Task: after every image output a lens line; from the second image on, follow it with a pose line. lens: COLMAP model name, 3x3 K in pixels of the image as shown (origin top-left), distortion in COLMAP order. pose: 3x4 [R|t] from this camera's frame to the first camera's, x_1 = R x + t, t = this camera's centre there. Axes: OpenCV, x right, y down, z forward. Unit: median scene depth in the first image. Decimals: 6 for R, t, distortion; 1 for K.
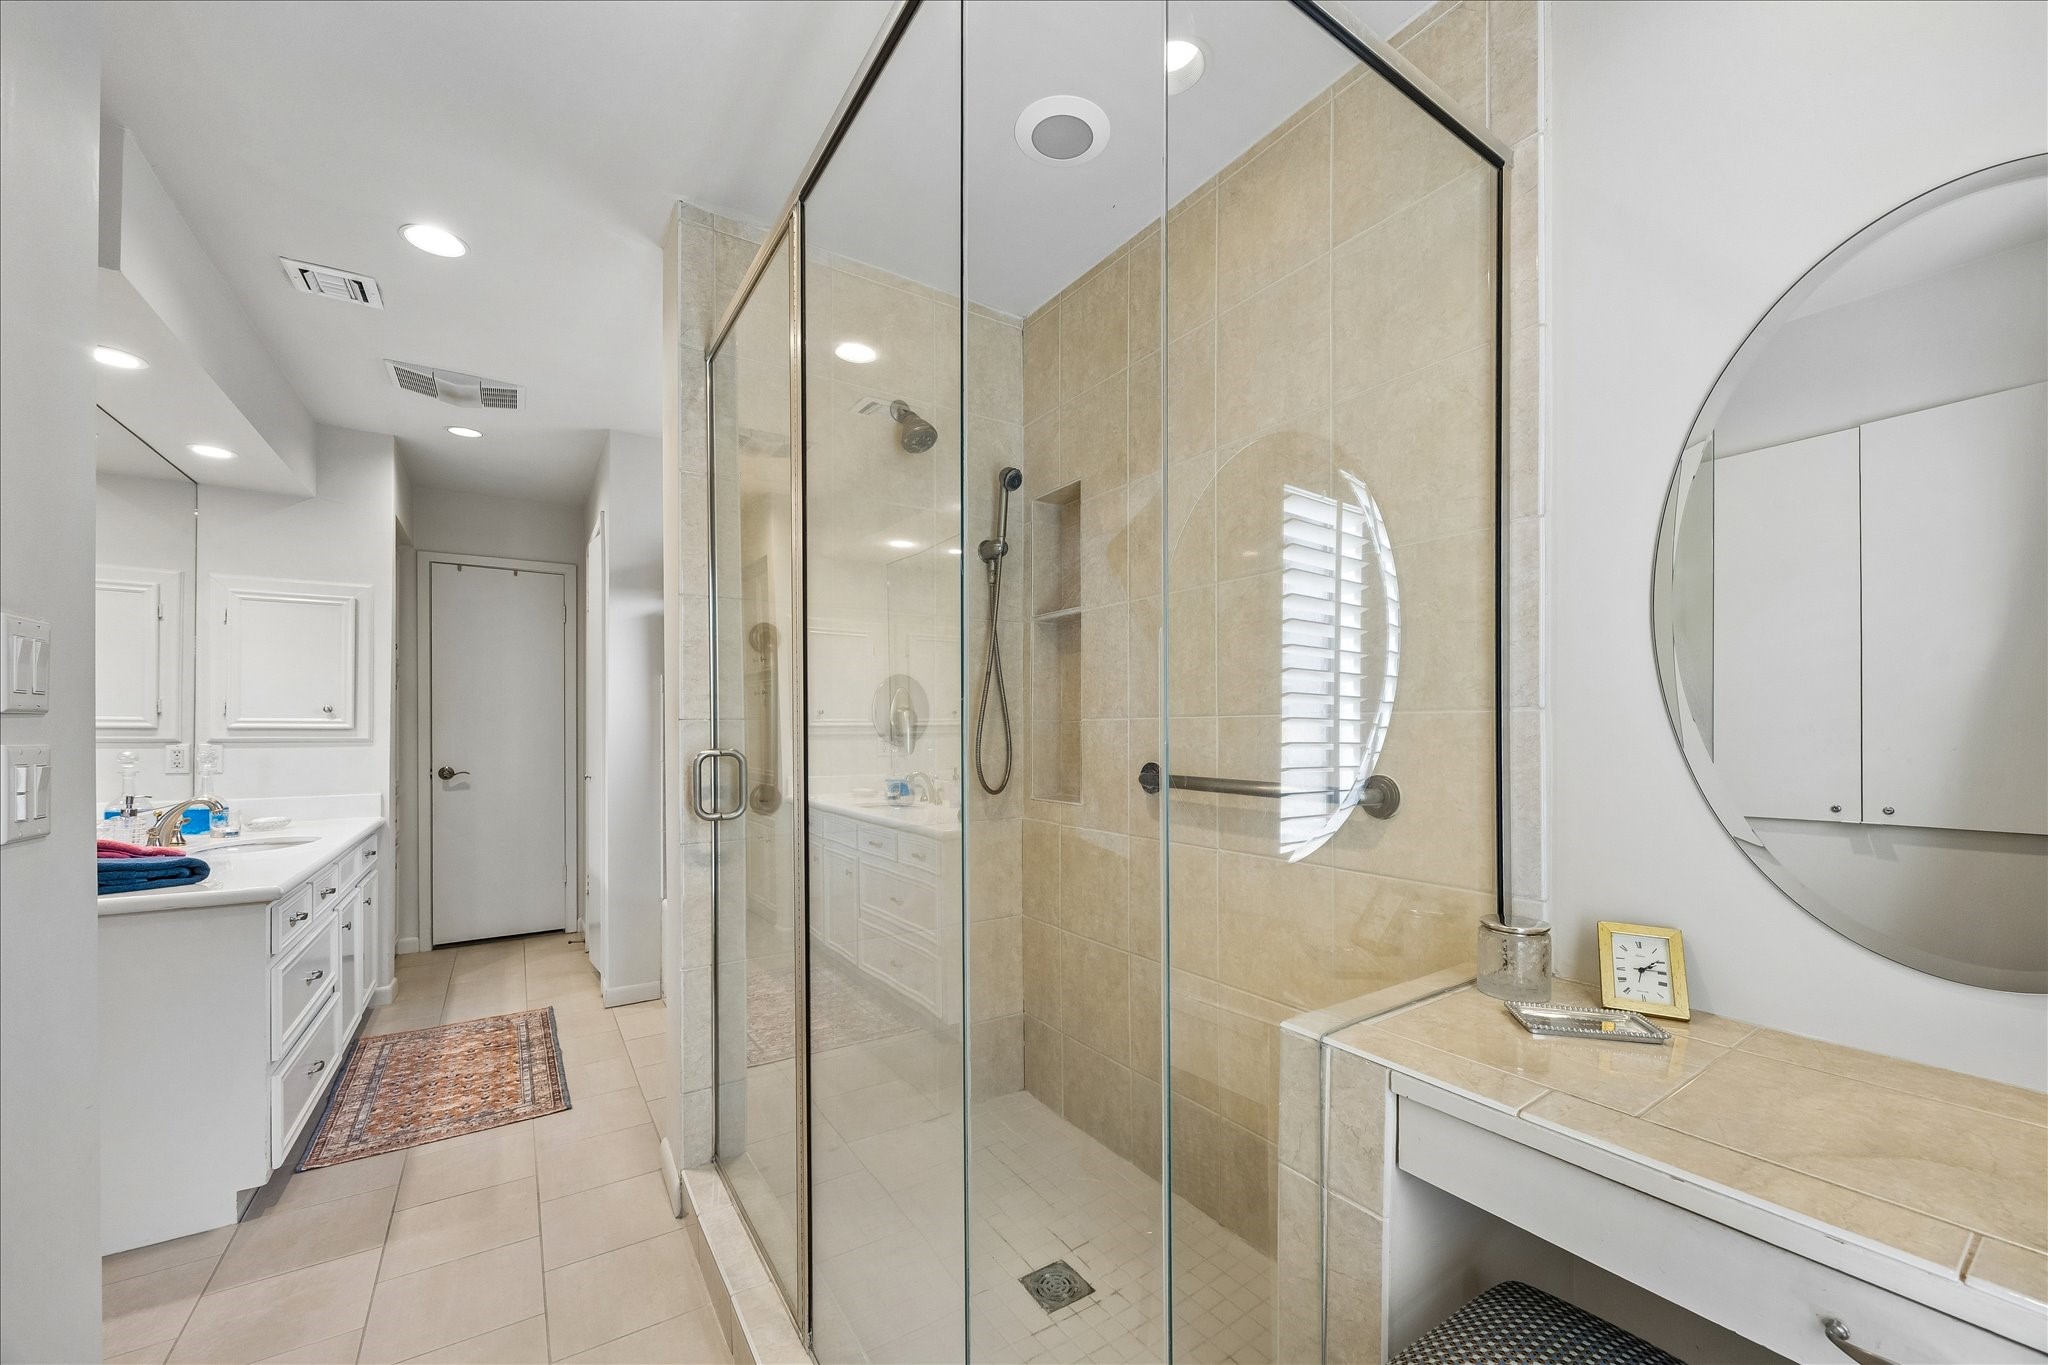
lens RADIAL K [[792.6, 0, 1023.2], [0, 792.6, 724.9], [0, 0, 1]] dist [0.003035, -0.000178]
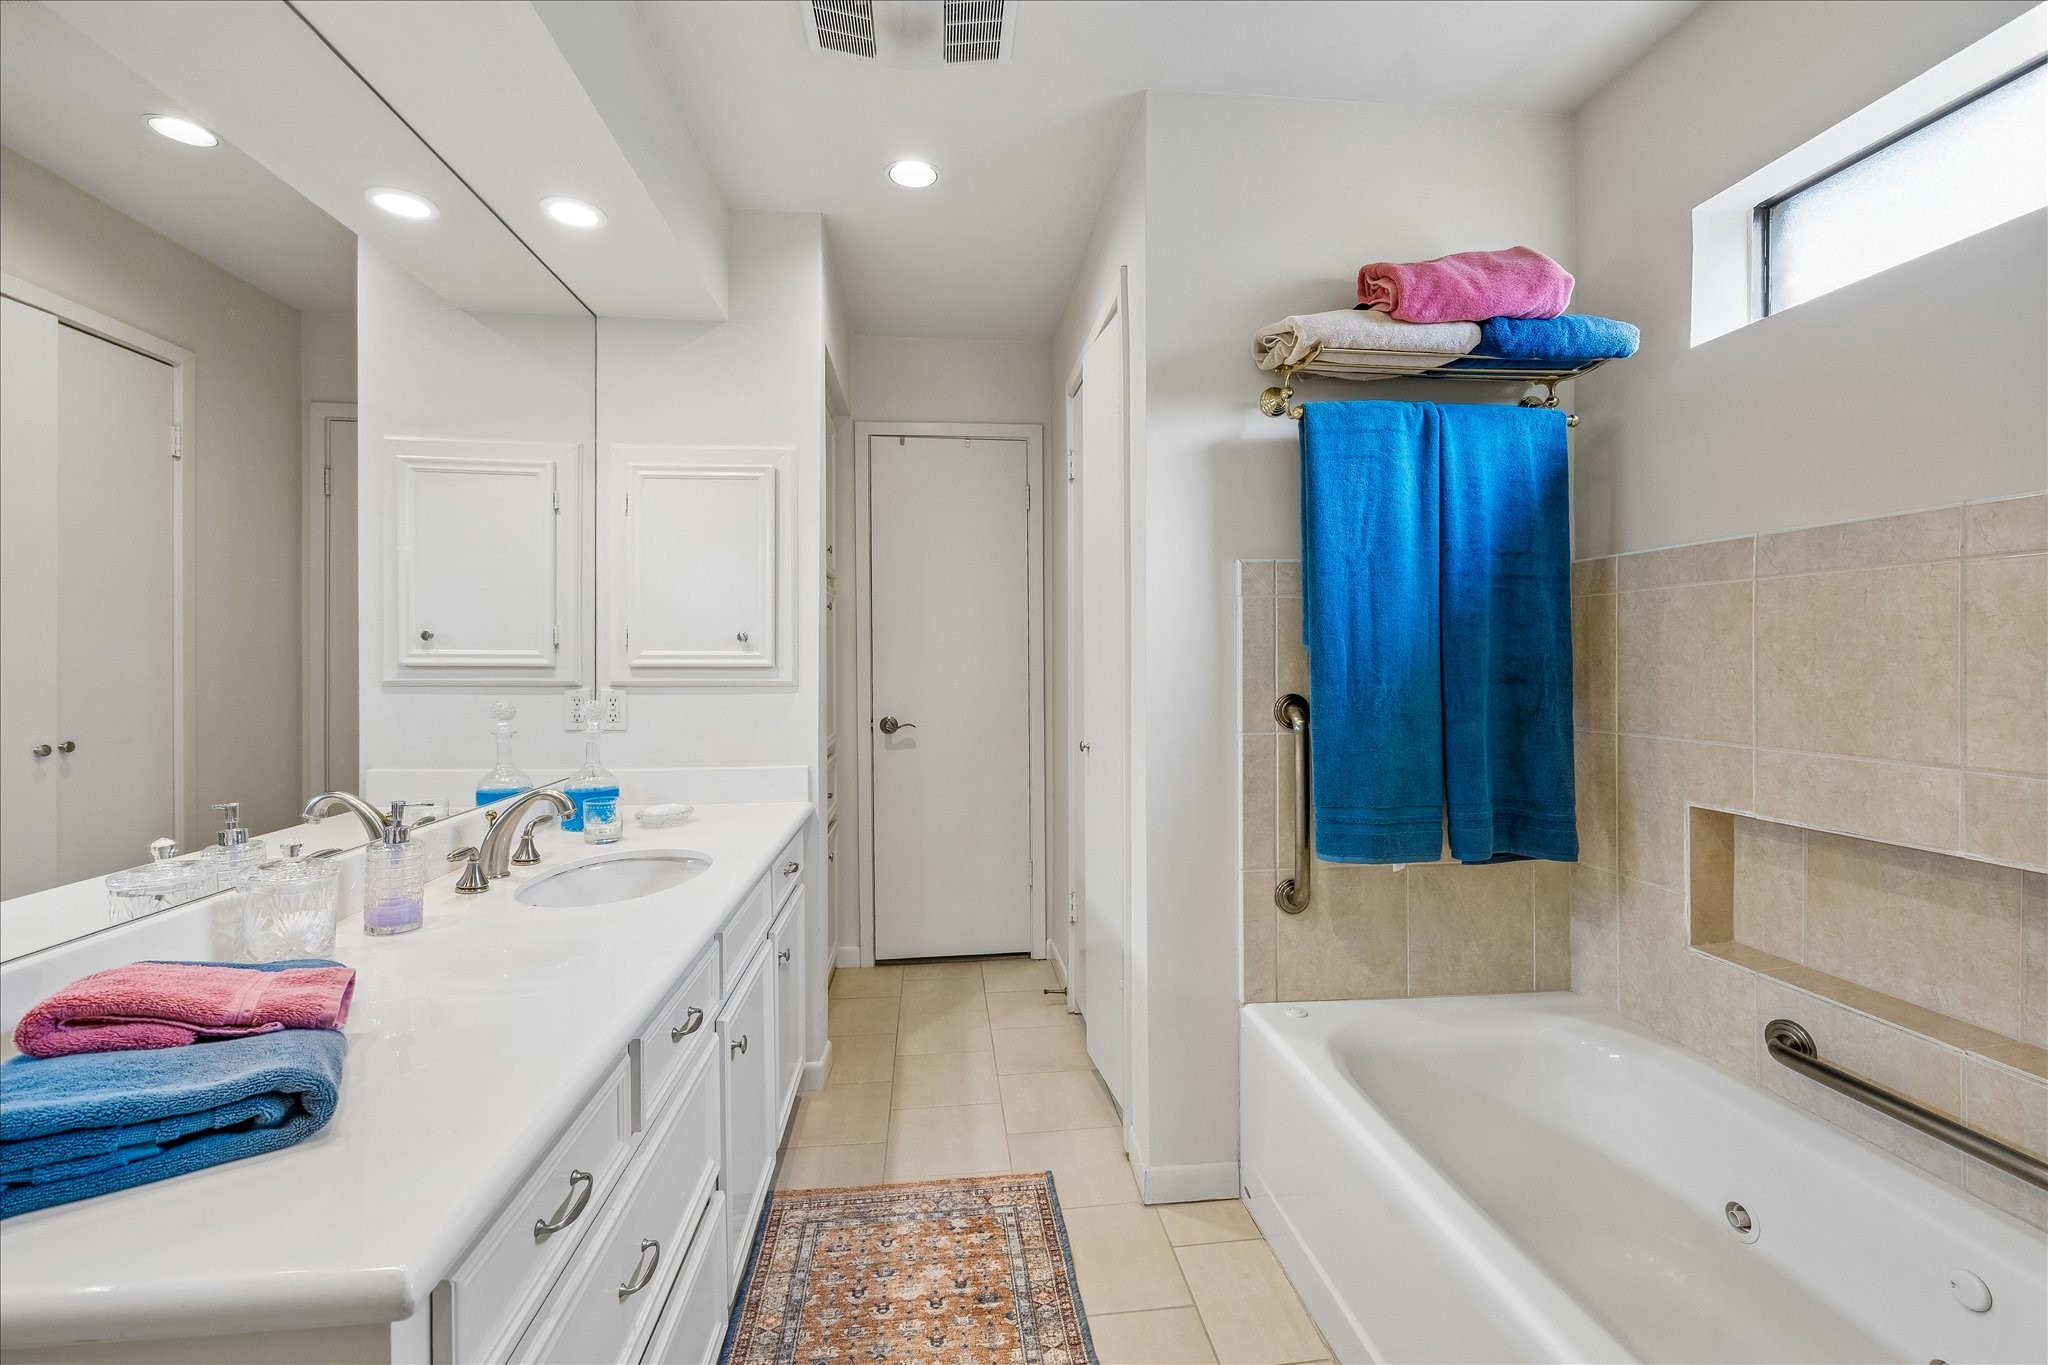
lens RADIAL K [[792.6, 0, 1021.9], [0, 792.6, 666.5], [0, 0, 1]] dist [0.003035, -0.000178]
pose [[0.896961, 0.003657, -0.442095, -0.374638], [0.003724, 0.999868, 0.015826, -0.004976], [0.442095, -0.015842, 0.896829, 0.509369]]
